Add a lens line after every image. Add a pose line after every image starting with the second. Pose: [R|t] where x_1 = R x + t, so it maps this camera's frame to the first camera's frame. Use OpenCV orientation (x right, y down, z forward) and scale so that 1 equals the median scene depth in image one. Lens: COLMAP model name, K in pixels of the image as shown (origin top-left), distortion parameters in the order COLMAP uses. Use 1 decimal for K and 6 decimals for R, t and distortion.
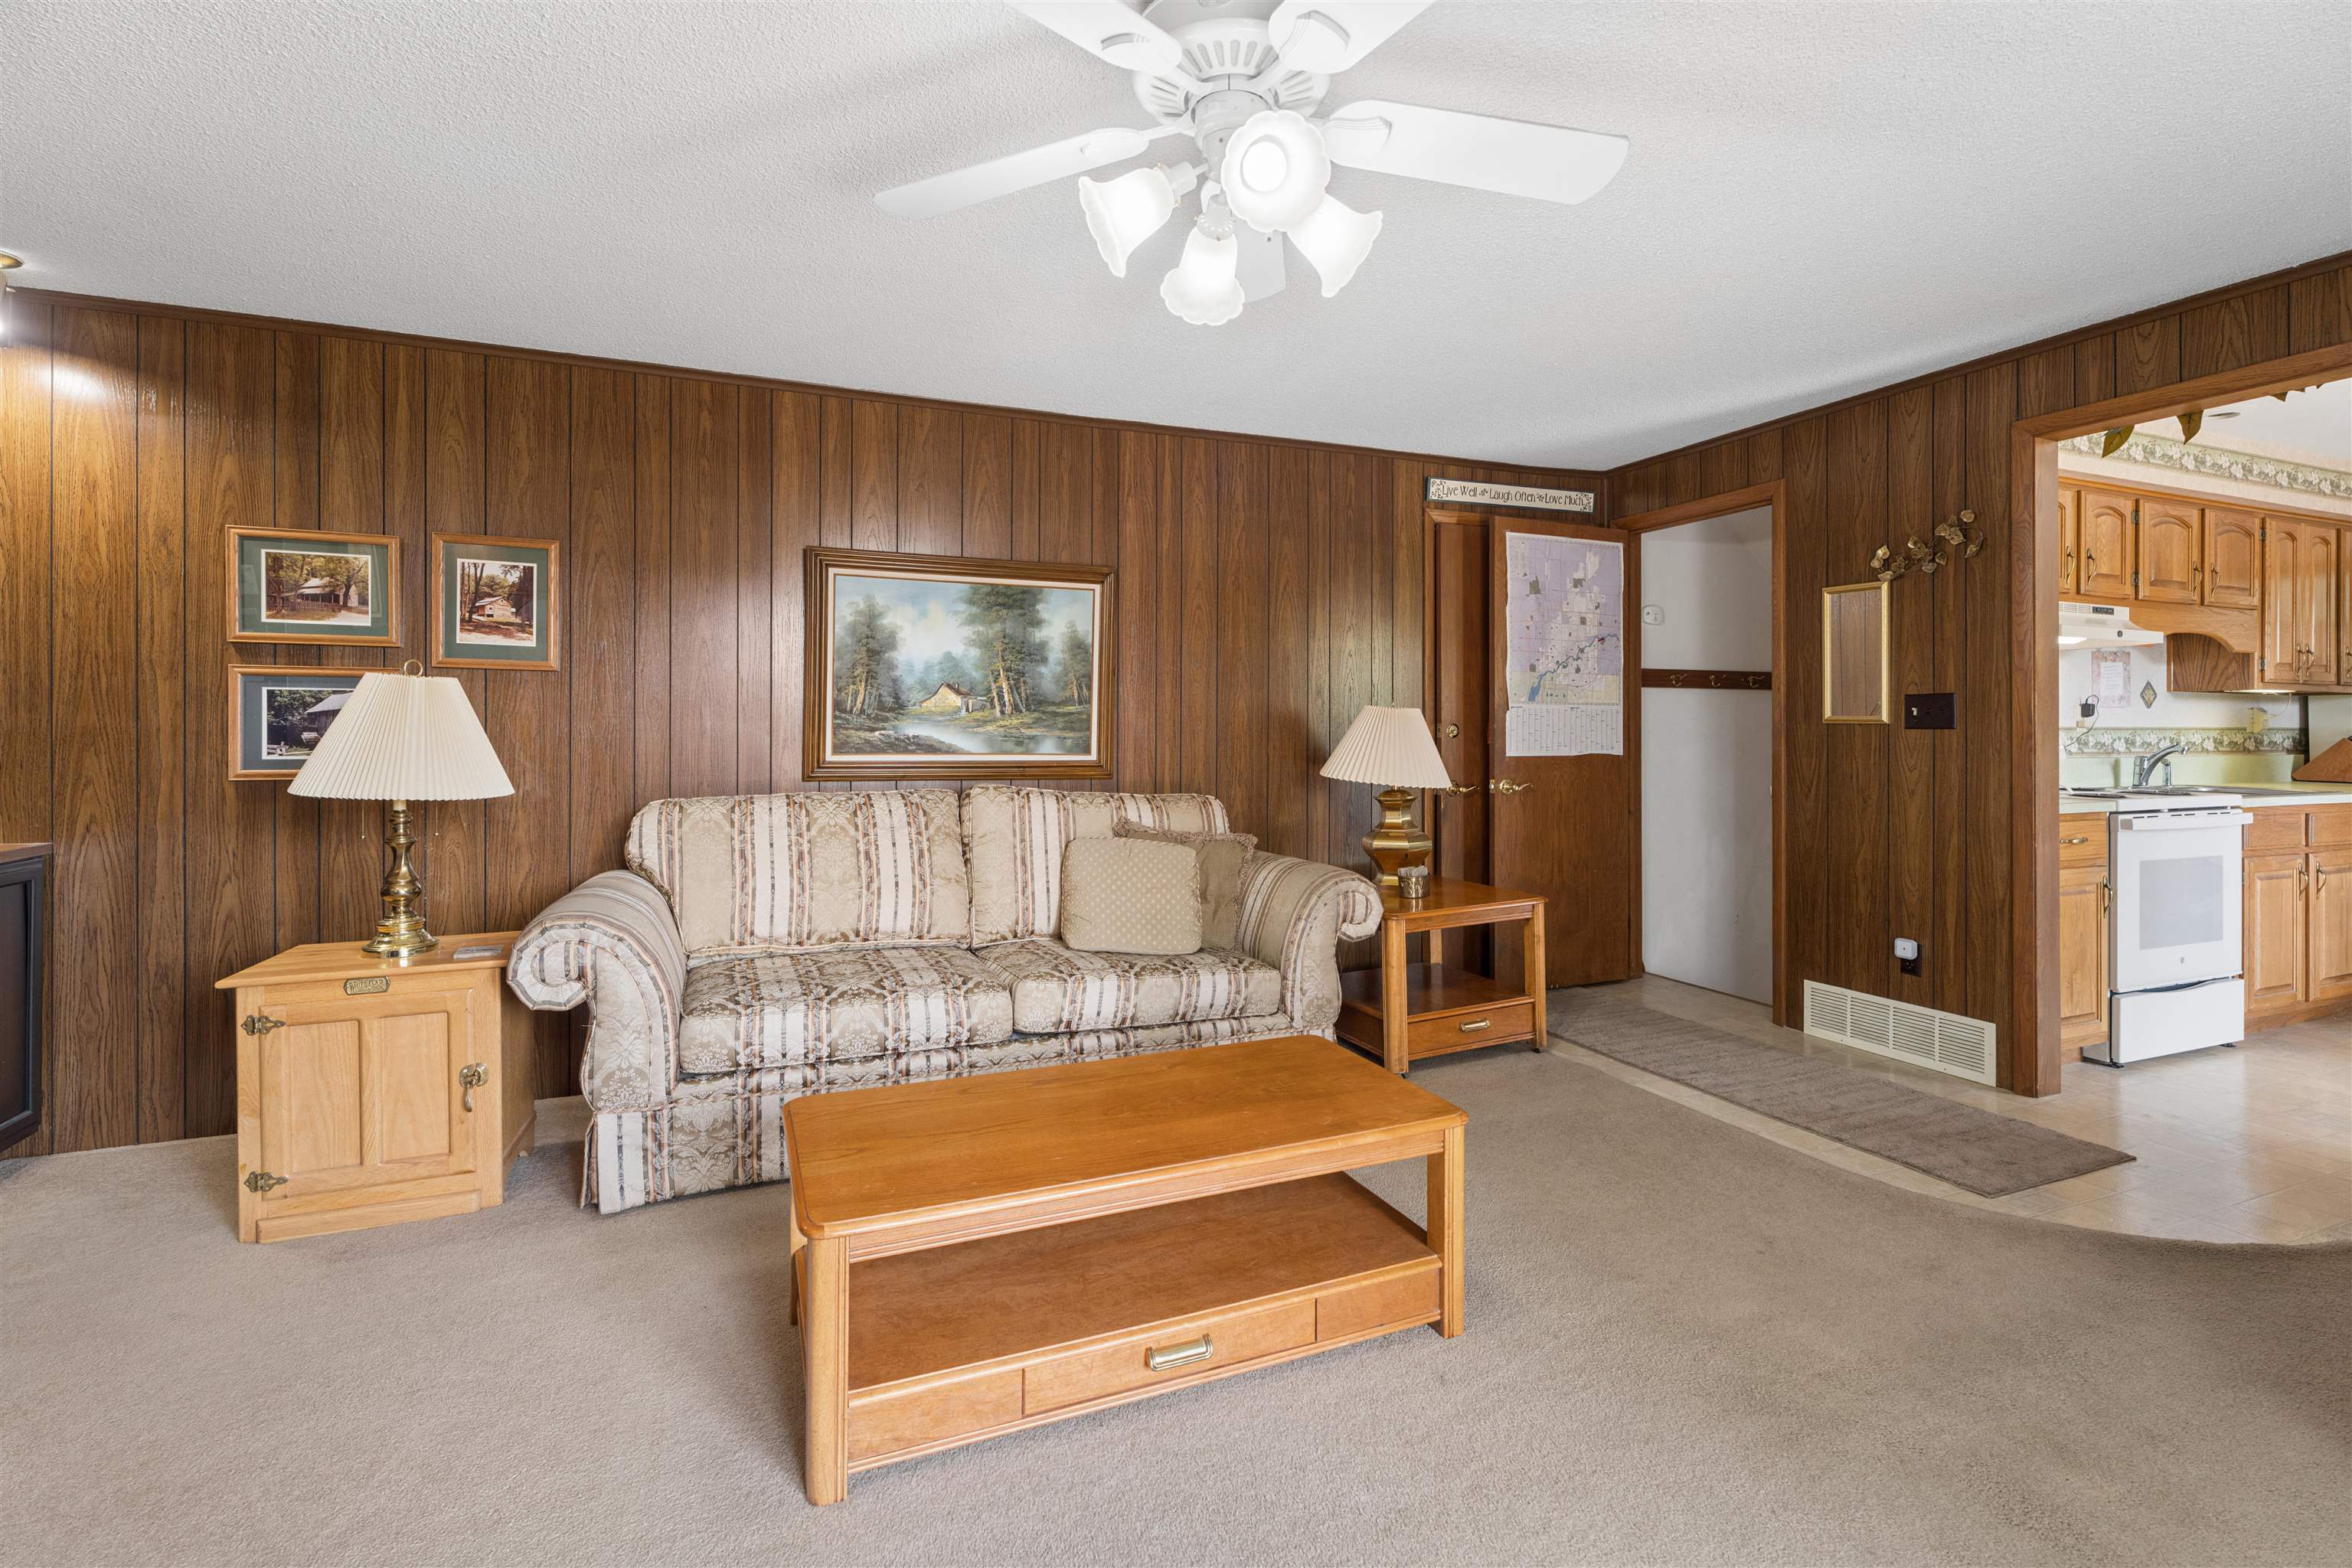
lens RADIAL K [[1062.6, 0, 1186.8], [0, 1062.6, 733.7], [0, 0, 1]] dist [0.007773, -0.000185]
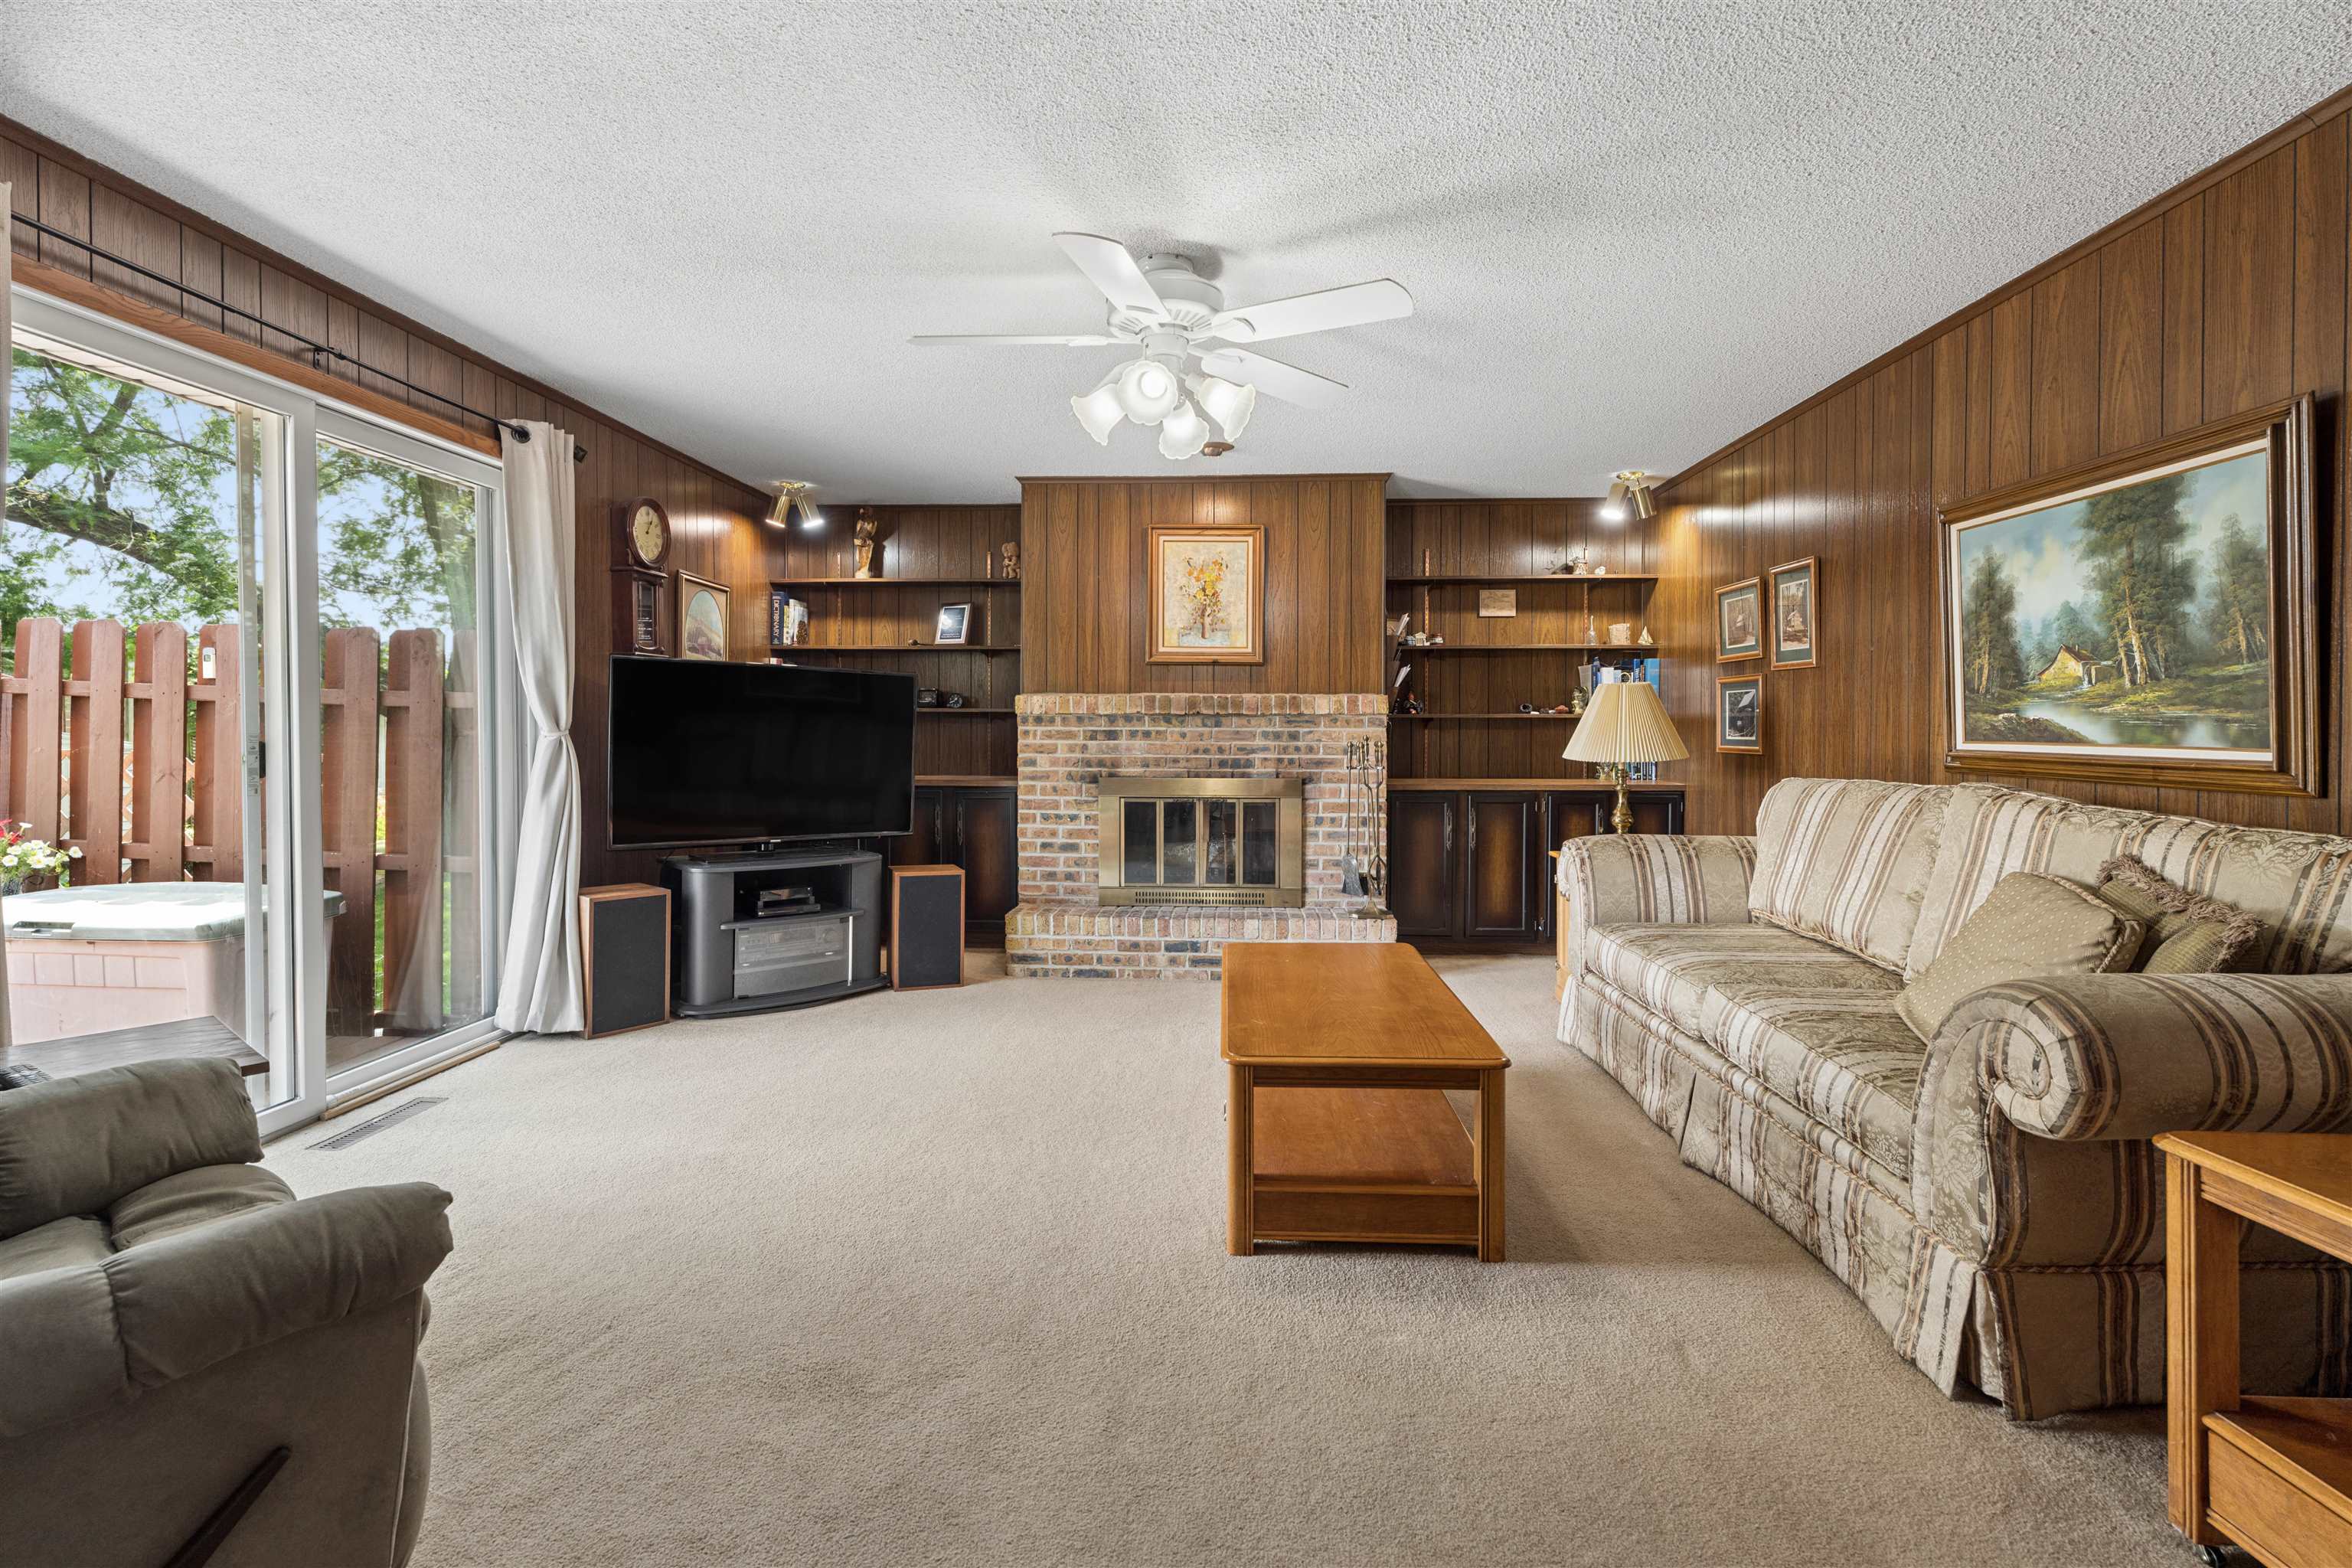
lens RADIAL K [[1062.6, 0, 1187.6], [0, 1062.6, 732.4], [0, 0, 1]] dist [0.007773, -0.000185]
pose [[-0.411875, 0.001043, -0.911240, 0.667342], [-0.003219, 0.999991, 0.002599, 0.010897], [0.911235, 0.004004, -0.411868, 0.750517]]
